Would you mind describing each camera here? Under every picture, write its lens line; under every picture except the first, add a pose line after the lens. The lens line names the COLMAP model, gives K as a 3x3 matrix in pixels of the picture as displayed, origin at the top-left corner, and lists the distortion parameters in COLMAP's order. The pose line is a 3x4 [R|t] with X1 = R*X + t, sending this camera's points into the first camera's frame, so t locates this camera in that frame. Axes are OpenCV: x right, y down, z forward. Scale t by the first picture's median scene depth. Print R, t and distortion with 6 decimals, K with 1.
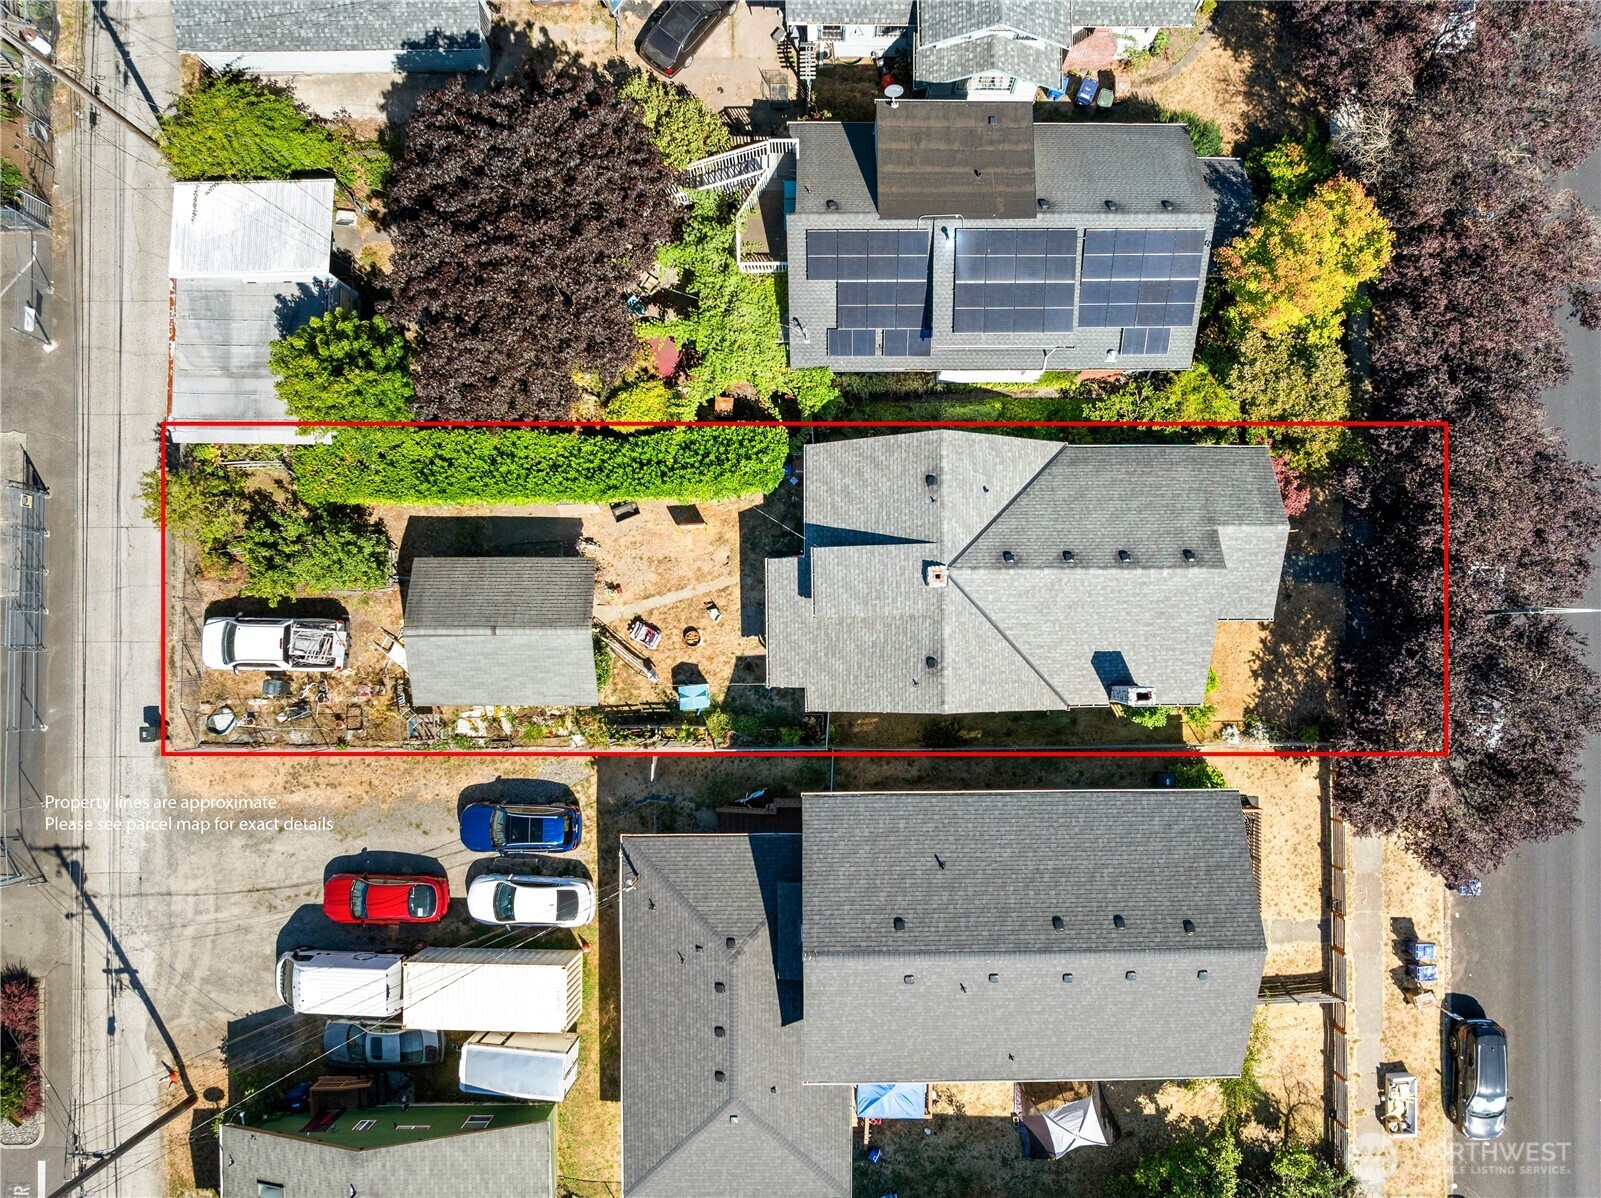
lens RADIAL K [[1147.3, 0, 800.8], [0, 1147.3, 622.6], [0, 0, 1]] dist [-0.014778, 0.000324]
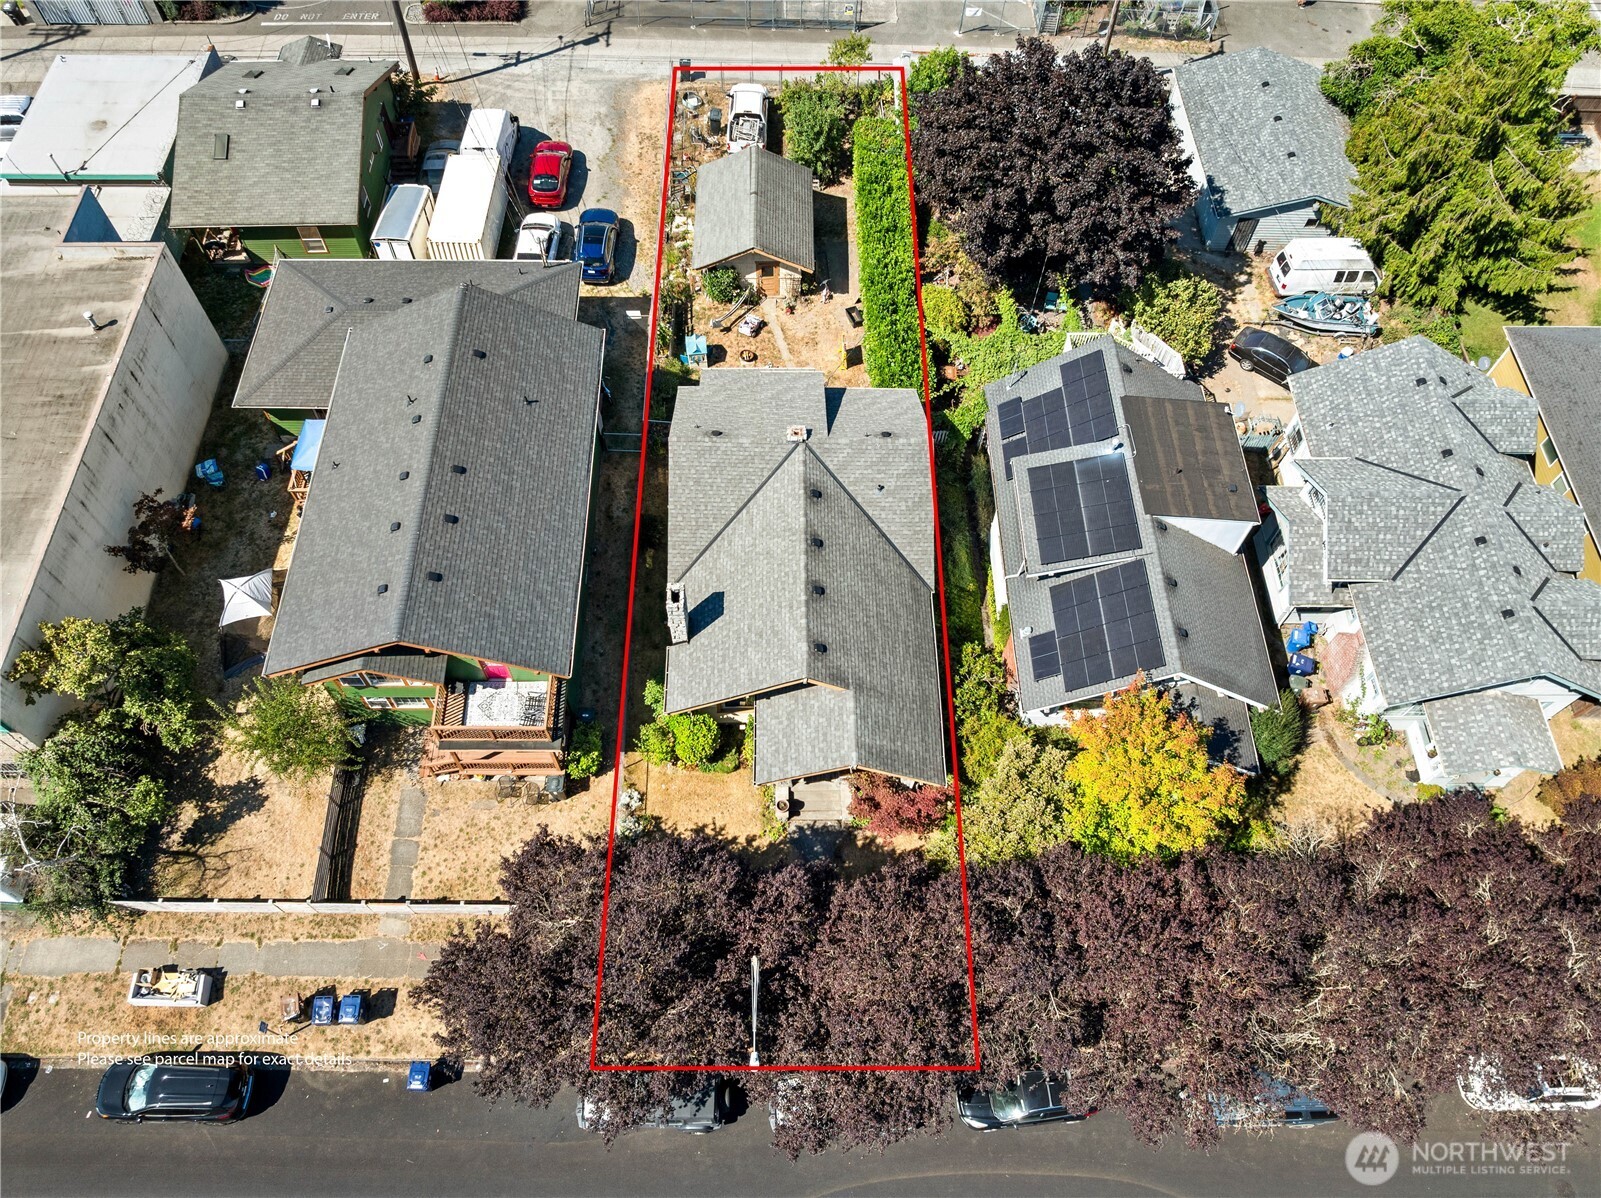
lens RADIAL K [[1105.3, 0, 800.5], [0, 1105.3, 599.0], [0, 0, 1]] dist [-0.002136, -0.004067]
pose [[0.007759, 0.863893, -0.503615, 0.680749], [-0.999967, 0.005400, -0.006142, -0.032185], [-0.002587, 0.503646, 0.863906, 0.158884]]
